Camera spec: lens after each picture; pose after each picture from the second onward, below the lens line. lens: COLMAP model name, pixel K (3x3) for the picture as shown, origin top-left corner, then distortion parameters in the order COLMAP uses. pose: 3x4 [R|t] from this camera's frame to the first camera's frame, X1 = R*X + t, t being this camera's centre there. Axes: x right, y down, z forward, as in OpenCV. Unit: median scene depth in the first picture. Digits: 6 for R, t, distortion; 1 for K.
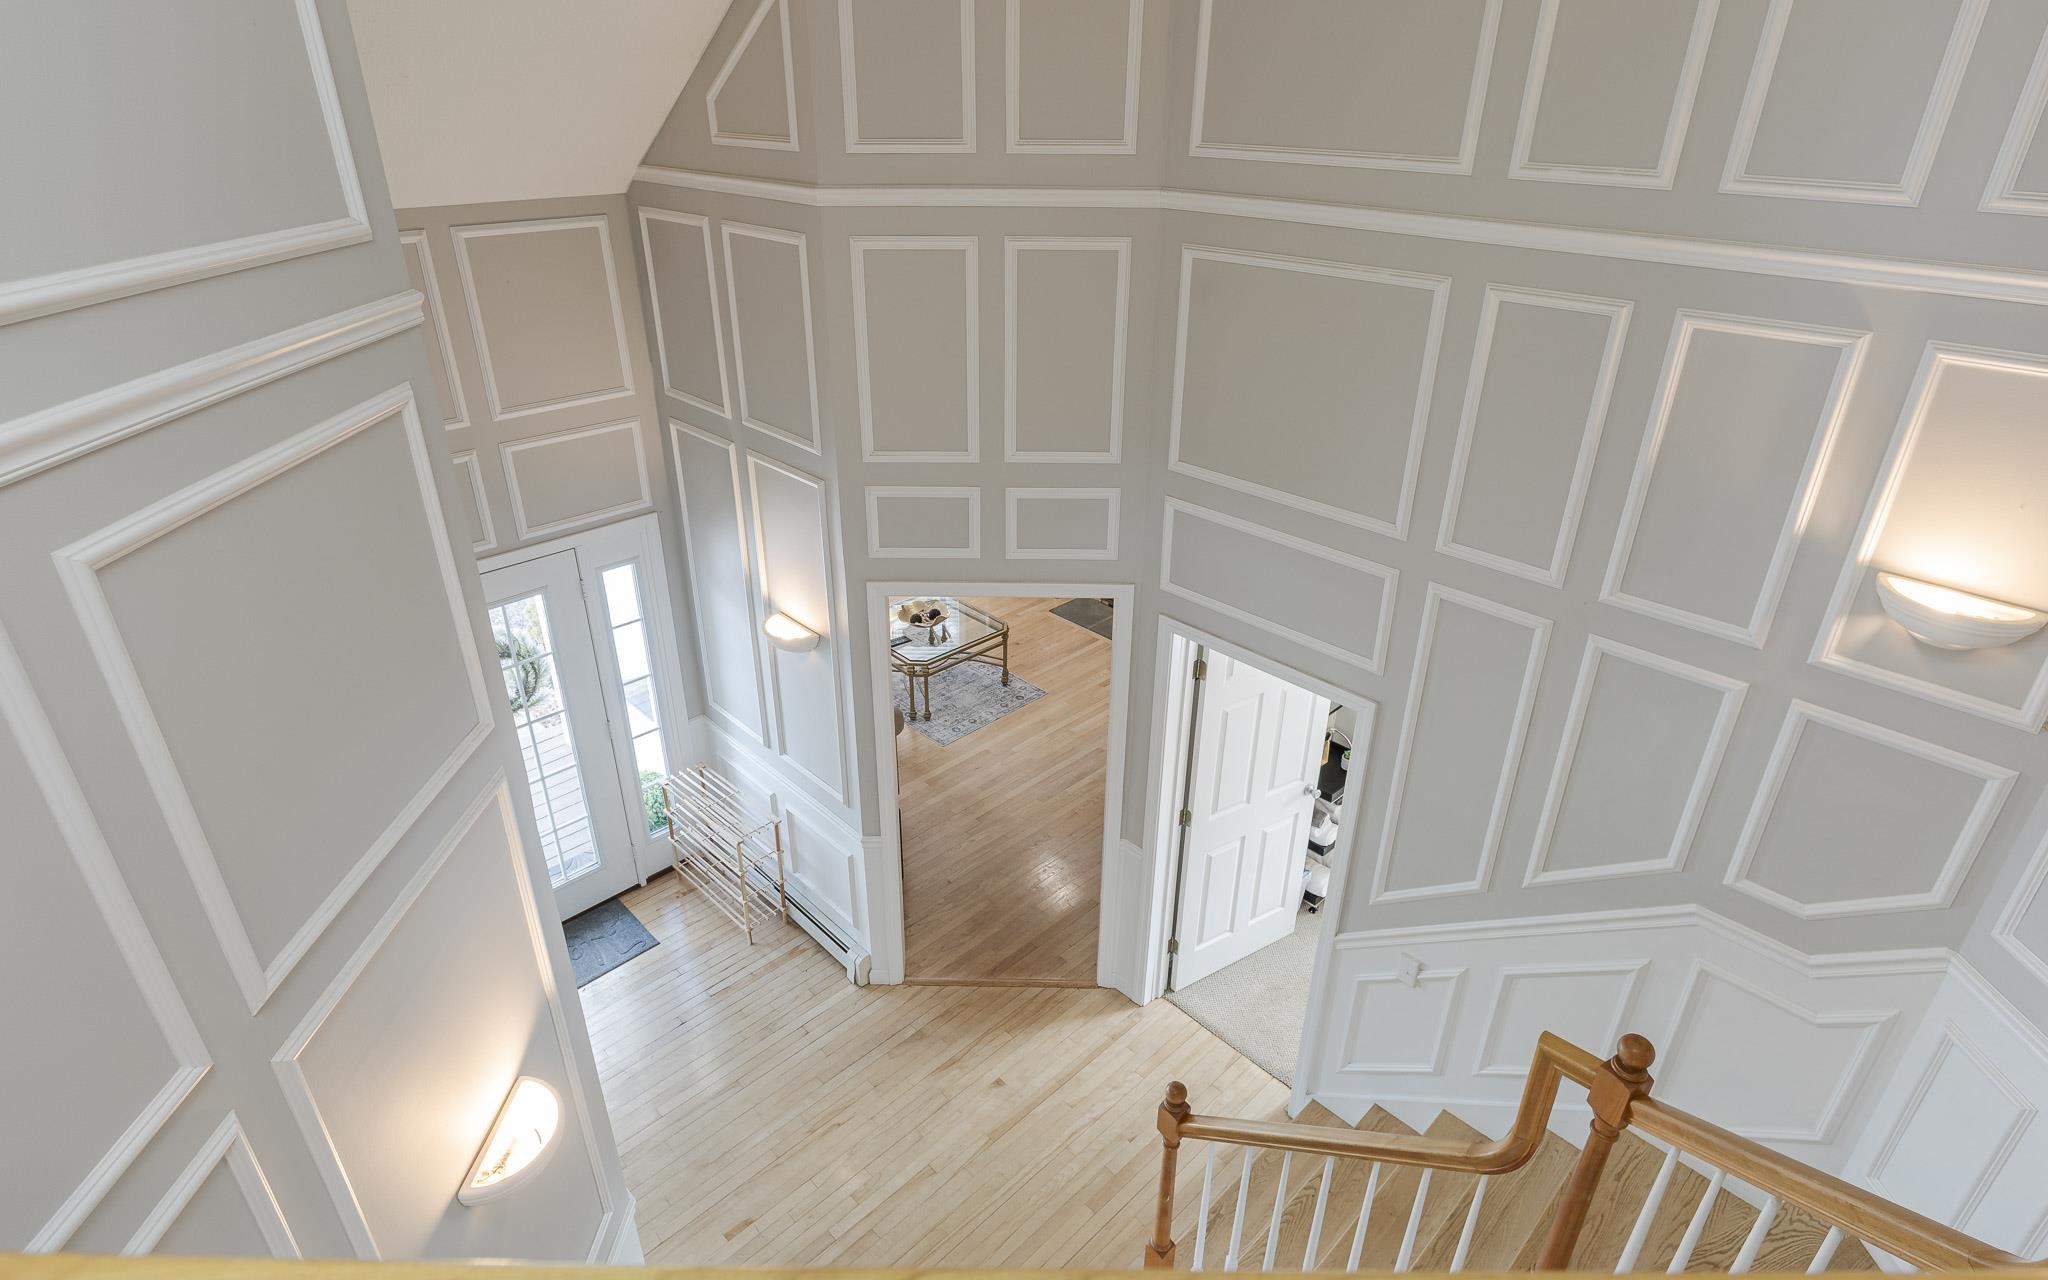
lens RADIAL K [[1069.0, 0, 1019.8], [0, 1069.0, 624.4], [0, 0, 1]] dist [0.002201, -0.000529]
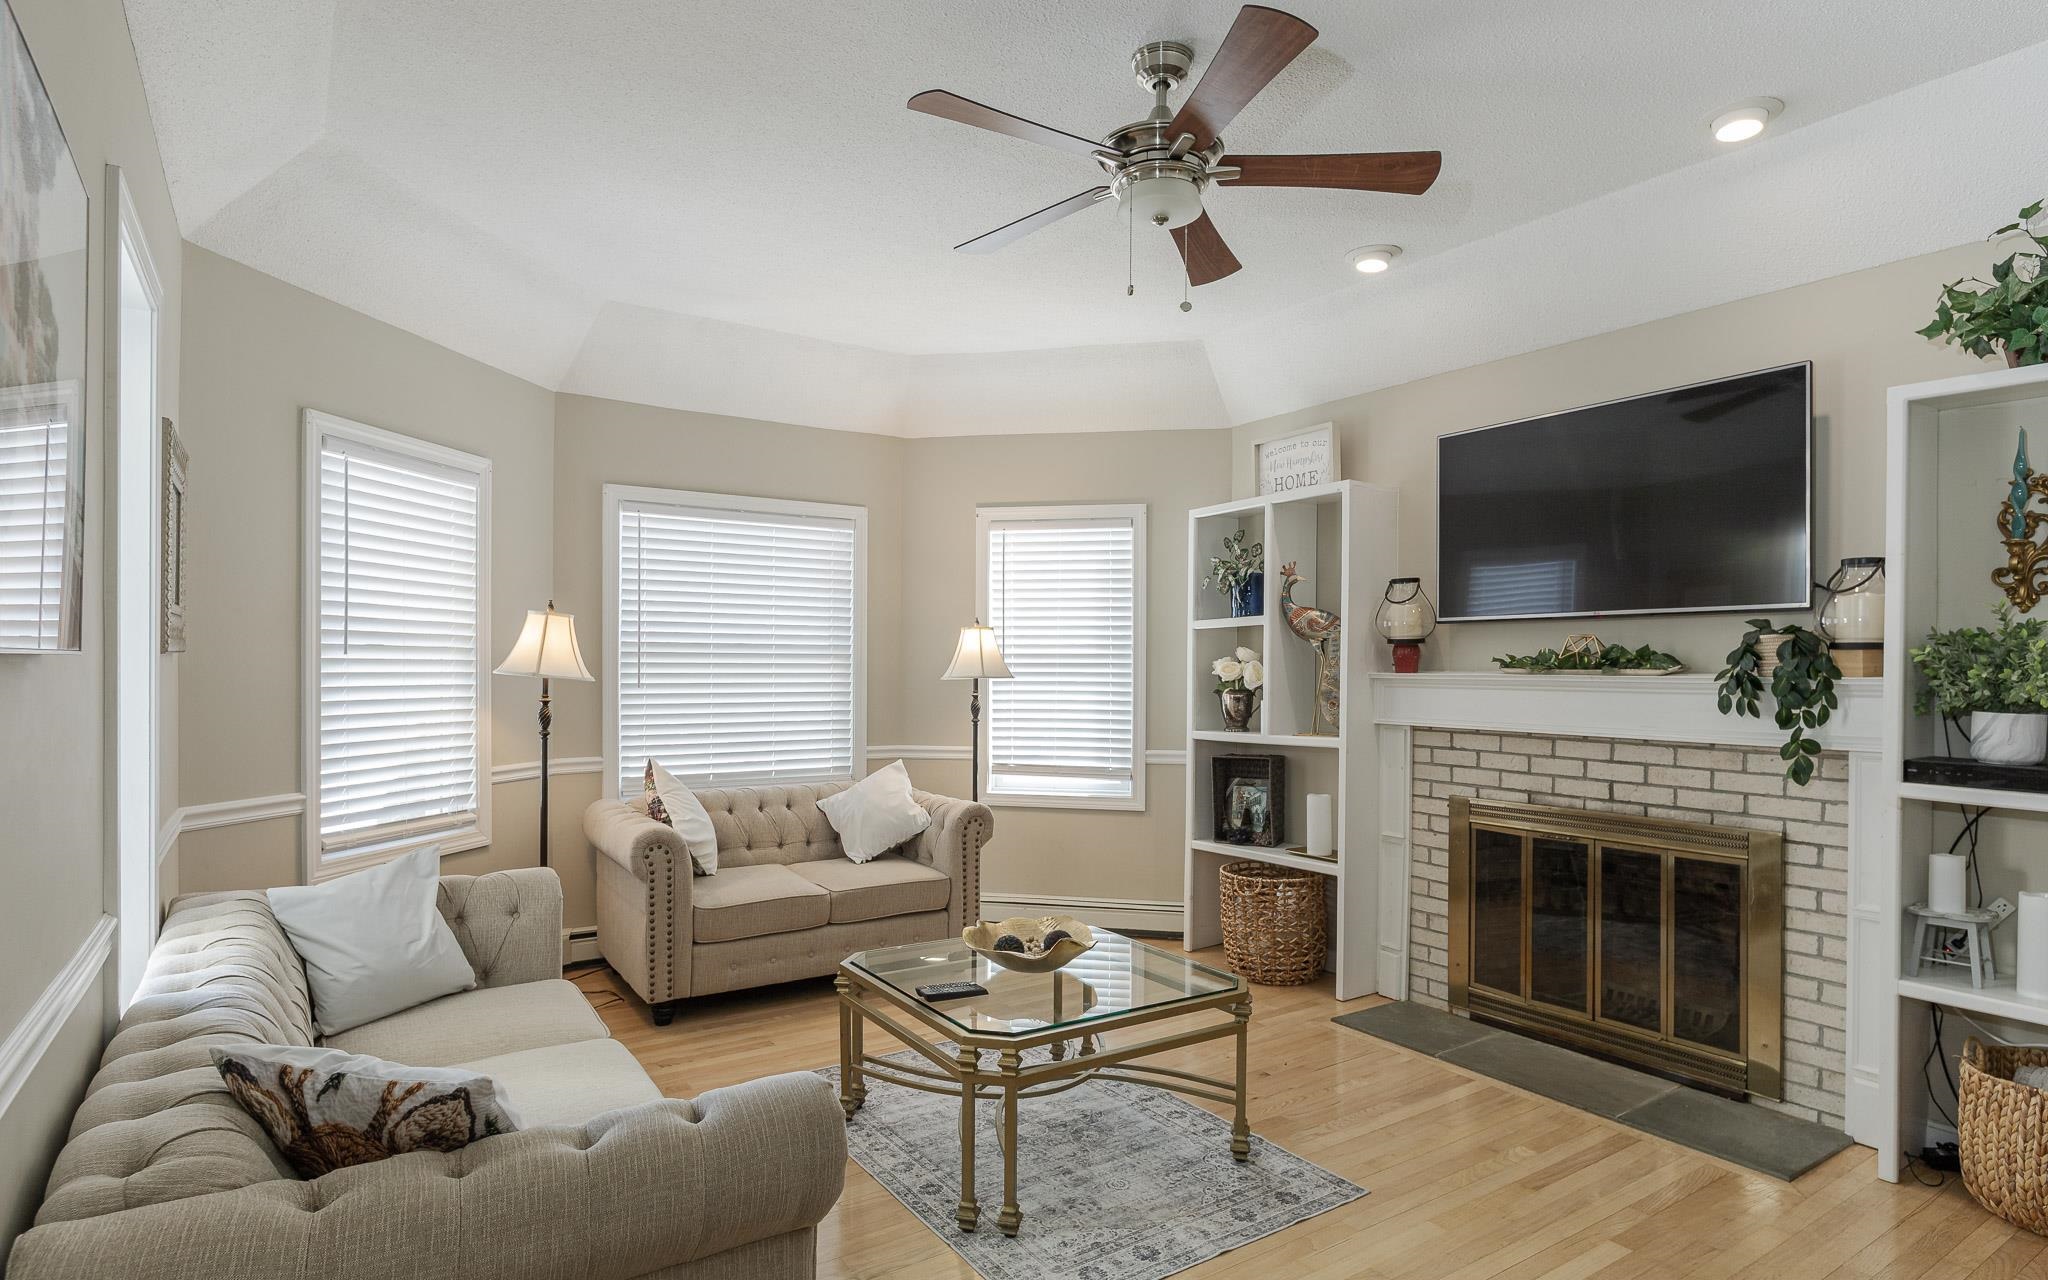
lens RADIAL K [[1069.0, 0, 1014.3], [0, 1069.0, 657.5], [0, 0, 1]] dist [0.002201, -0.000529]
pose [[0.983735, -0.001816, -0.179615, -0.024227], [-0.082513, 0.883634, -0.460851, 0.080470], [0.159551, 0.468176, 0.869112, 0.605321]]
